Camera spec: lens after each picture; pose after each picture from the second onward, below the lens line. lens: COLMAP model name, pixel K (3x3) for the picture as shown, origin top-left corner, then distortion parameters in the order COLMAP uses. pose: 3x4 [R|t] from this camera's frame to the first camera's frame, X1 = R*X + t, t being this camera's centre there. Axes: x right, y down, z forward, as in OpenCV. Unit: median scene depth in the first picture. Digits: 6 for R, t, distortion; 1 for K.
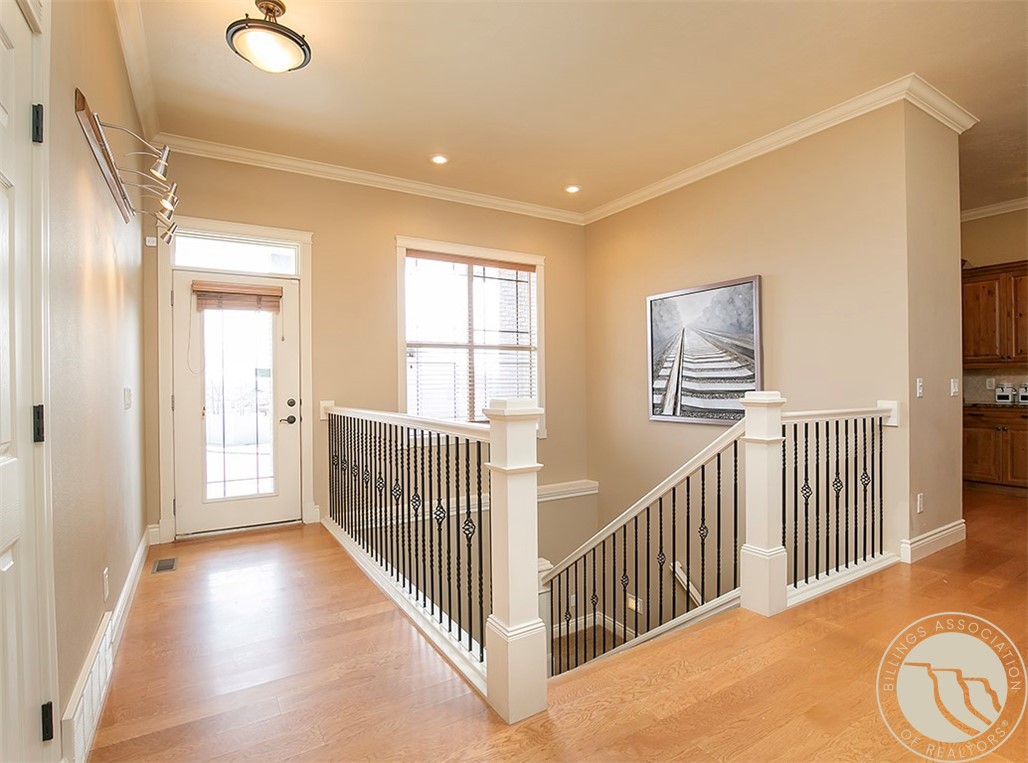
lens RADIAL K [[515.9, 0, 534.3], [0, 515.9, 380.7], [0, 0, 1]] dist [-0.022956, -0.000037]
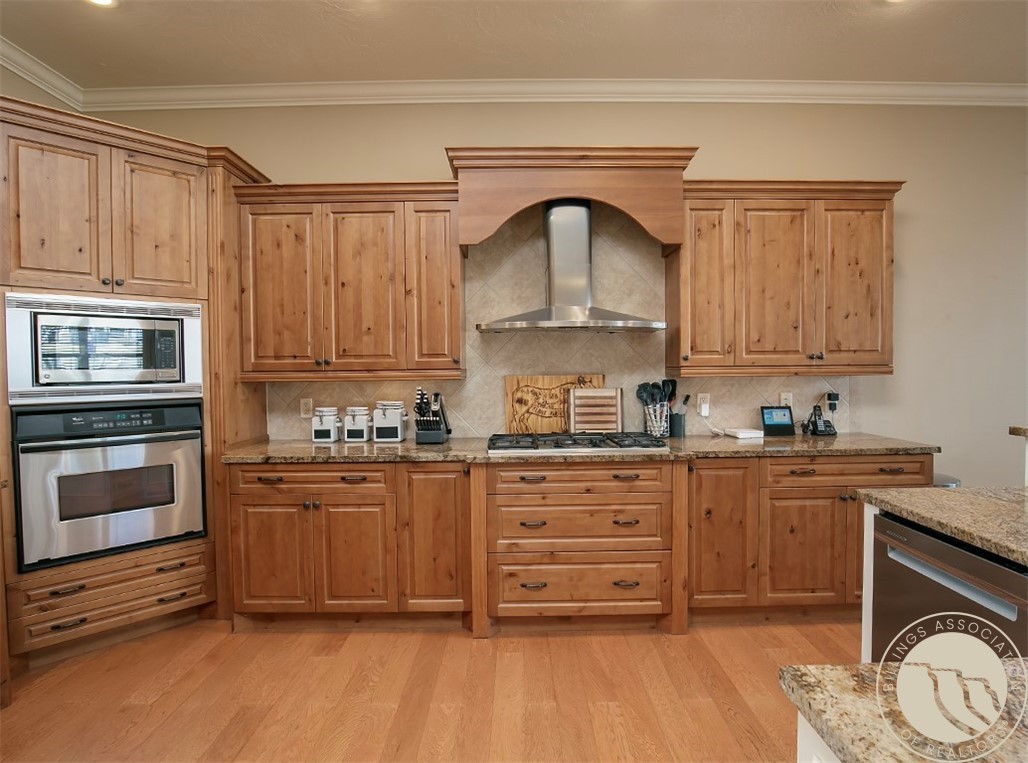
lens RADIAL K [[536.4, 0, 514.0], [0, 536.4, 381.5], [0, 0, 1]] dist [-0.031082, -0.000917]
pose [[0.535758, -0.016264, 0.844215, 0.574405], [0.005360, 0.999860, 0.015861, -0.033973], [-0.844355, -0.003973, 0.535770, 0.535829]]
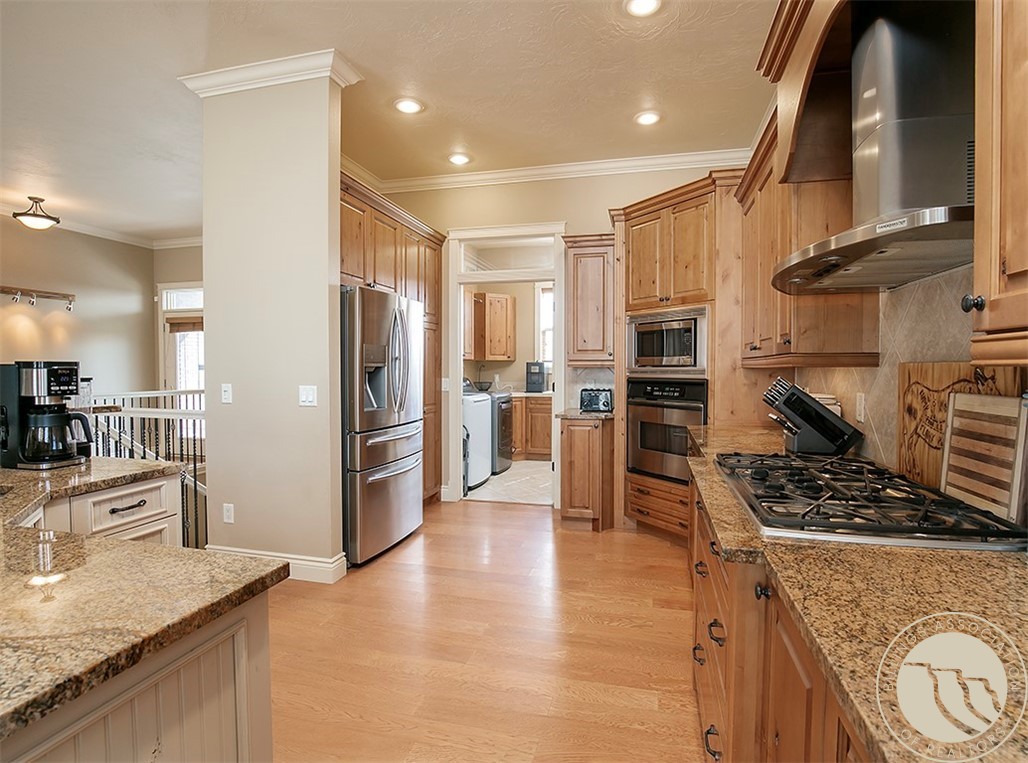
lens RADIAL K [[536.4, 0, 514.0], [0, 536.4, 381.5], [0, 0, 1]] dist [-0.031082, -0.000917]
pose [[0.675403, 0.030552, -0.736815, 1.191447], [-0.009585, 0.999421, 0.032654, -0.027856], [0.737386, -0.014992, 0.675305, 0.453132]]
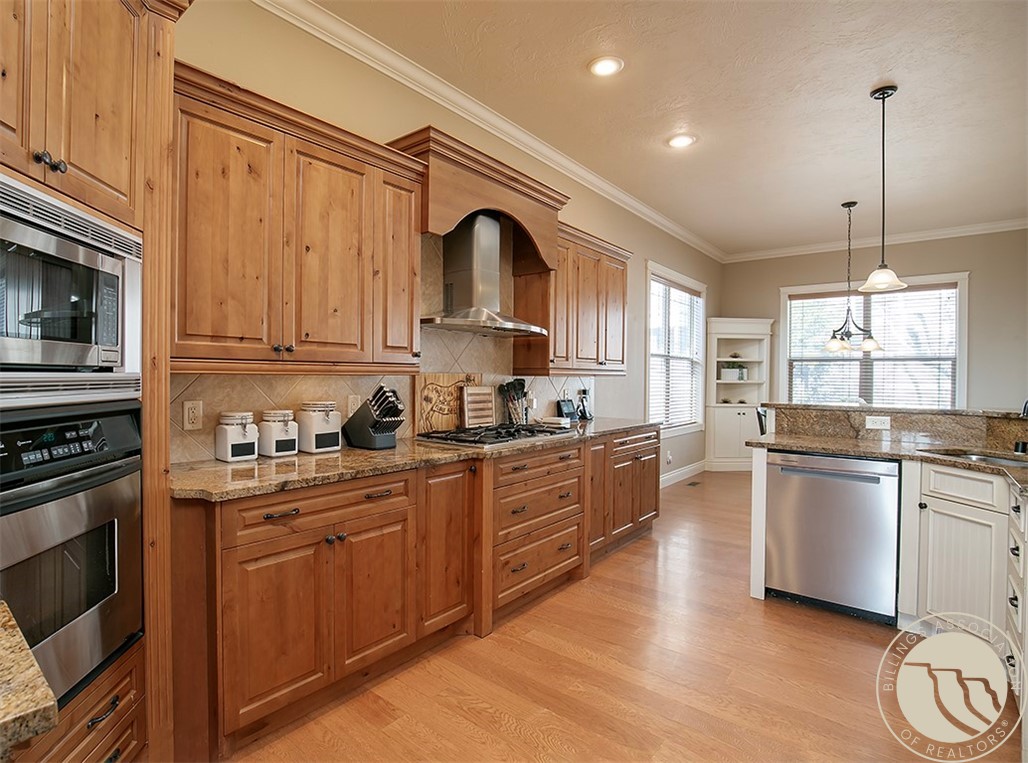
lens RADIAL K [[526.0, 0, 478.5], [0, 526.0, 380.4], [0, 0, 1]] dist [-0.027666, 0.000869]
pose [[-0.283844, -0.001031, 0.958870, 0.509991], [-0.005607, 0.999984, -0.000585, -0.022400], [-0.958854, -0.005543, -0.283845, 0.986019]]
